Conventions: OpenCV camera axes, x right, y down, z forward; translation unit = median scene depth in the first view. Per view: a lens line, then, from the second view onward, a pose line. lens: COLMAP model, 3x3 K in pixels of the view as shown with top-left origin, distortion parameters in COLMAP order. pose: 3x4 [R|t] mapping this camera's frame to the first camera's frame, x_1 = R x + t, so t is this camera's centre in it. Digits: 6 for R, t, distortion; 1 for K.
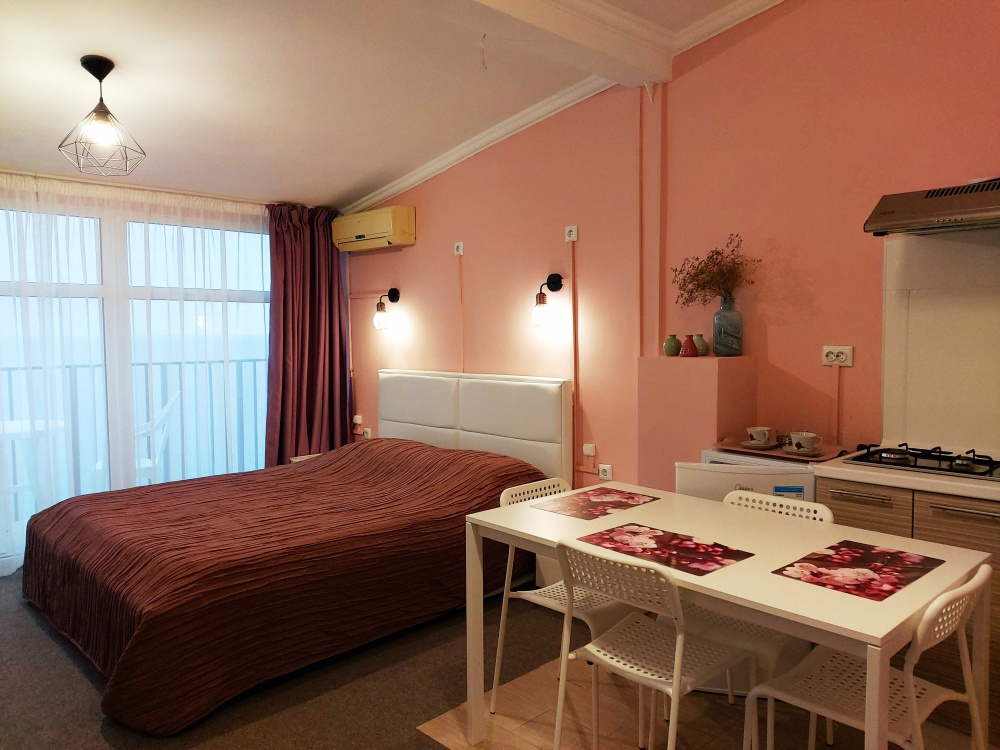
lens RADIAL K [[700.5, 0, 500.0], [0, 700.5, 375.0], [0, 0, 1]] dist [0.075792, -0.121397]
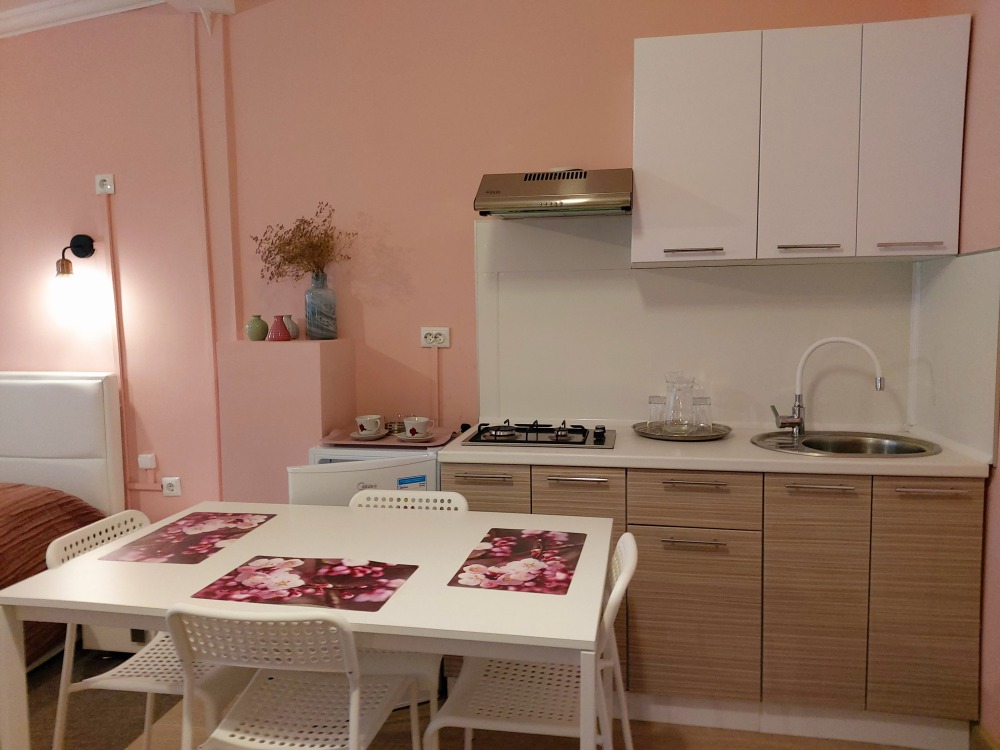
lens RADIAL K [[700.5, 0, 500.0], [0, 700.5, 375.0], [0, 0, 1]] dist [0.075792, -0.121397]
pose [[0.793603, -0.050375, 0.606347, -0.055991], [0.037073, 0.998719, 0.034451, -0.005042], [-0.607306, -0.004861, 0.794453, 0.195665]]
